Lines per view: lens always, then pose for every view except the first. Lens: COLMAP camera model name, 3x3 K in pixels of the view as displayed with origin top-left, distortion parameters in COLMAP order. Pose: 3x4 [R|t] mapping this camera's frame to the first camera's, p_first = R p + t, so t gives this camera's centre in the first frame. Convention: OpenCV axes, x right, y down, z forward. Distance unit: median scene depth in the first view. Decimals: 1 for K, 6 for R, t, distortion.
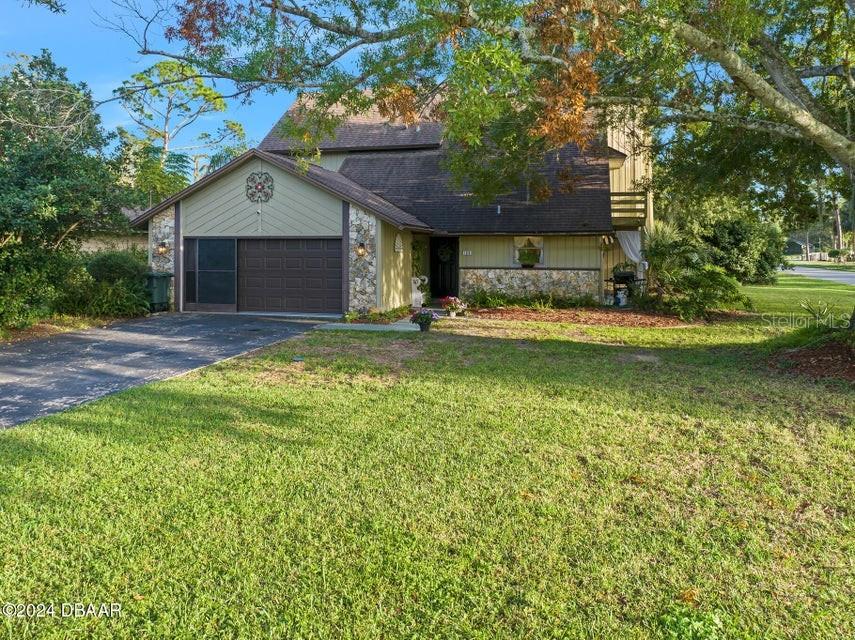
lens RADIAL K [[669.1, 0, 395.6], [0, 669.1, 215.1], [0, 0, 1]] dist [-0.030468, -0.004025]
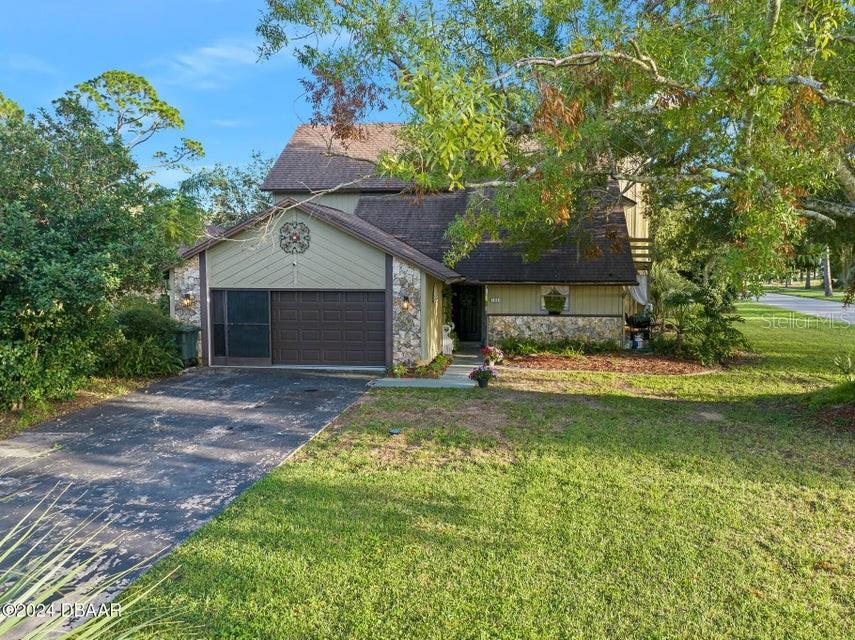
lens RADIAL K [[669.1, 0, 452.5], [0, 669.1, 290.8], [0, 0, 1]] dist [-0.030468, -0.004025]
pose [[0.985460, -0.008298, 0.169703, -0.141682], [-0.007281, 0.995827, 0.090969, -0.054310], [-0.169750, -0.090882, 0.981288, 0.007711]]
